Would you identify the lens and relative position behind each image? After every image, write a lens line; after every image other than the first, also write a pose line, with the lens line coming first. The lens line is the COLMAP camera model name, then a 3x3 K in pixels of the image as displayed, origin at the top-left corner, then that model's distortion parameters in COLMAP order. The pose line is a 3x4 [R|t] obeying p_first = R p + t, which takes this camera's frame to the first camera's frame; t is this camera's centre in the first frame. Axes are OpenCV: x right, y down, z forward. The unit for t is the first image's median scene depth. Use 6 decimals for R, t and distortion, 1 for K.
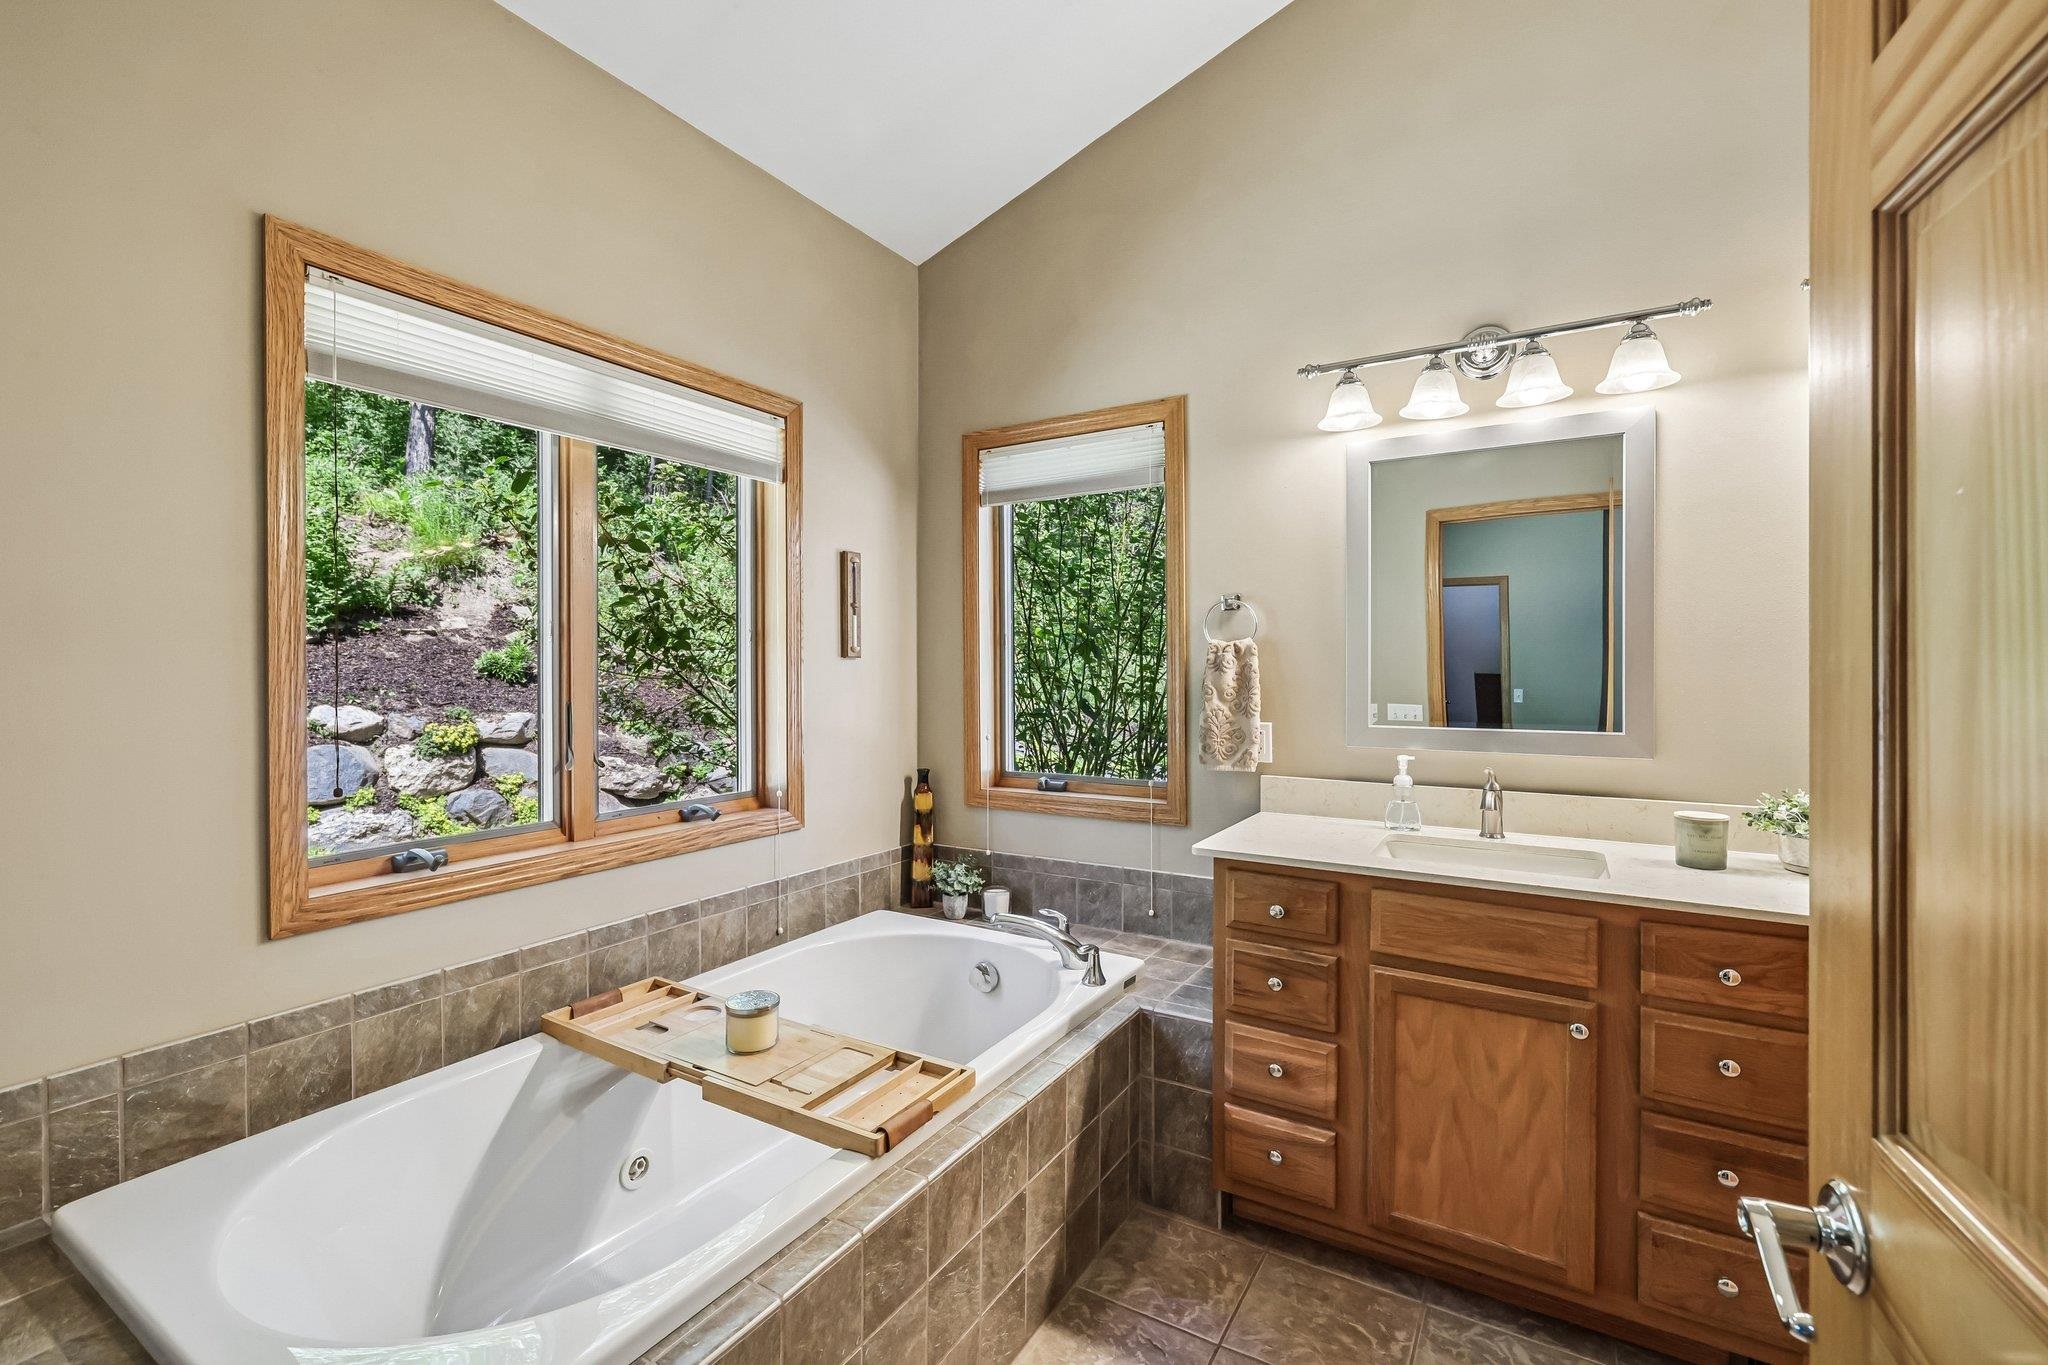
lens RADIAL K [[879.4, 0, 1021.4], [0, 879.4, 668.7], [0, 0, 1]] dist [0.001814, -0.000035]
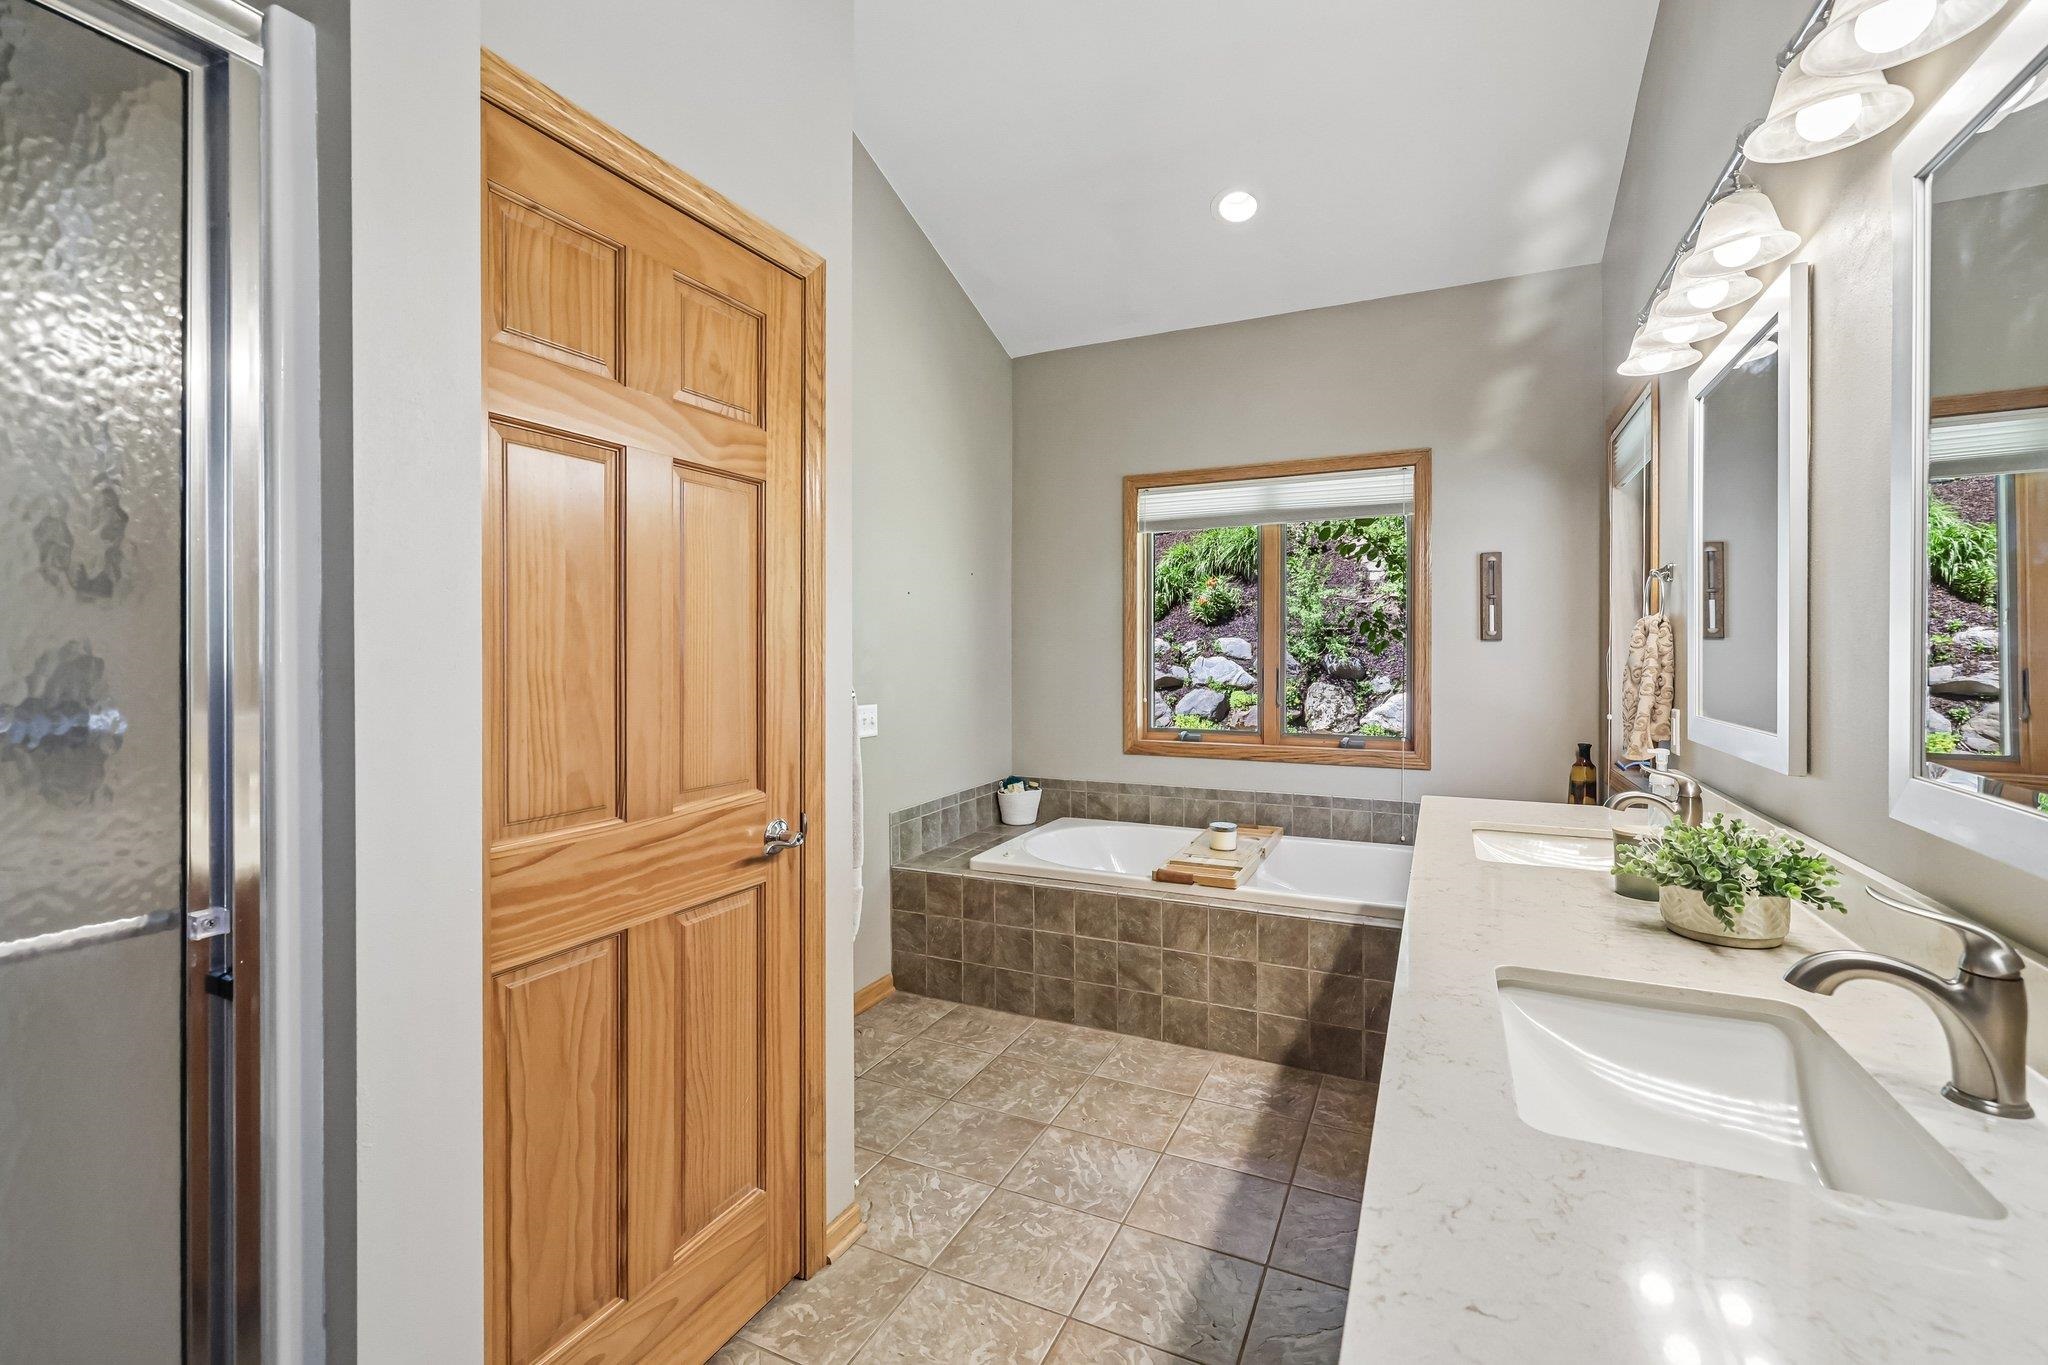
lens RADIAL K [[879.4, 0, 1020.5], [0, 879.4, 669.5], [0, 0, 1]] dist [0.001814, -0.000035]
pose [[0.090193, 0.011671, -0.995856, 1.415010], [-0.001021, 0.999932, 0.011626, 0.021953], [0.995924, -0.000032, 0.090199, 0.370282]]
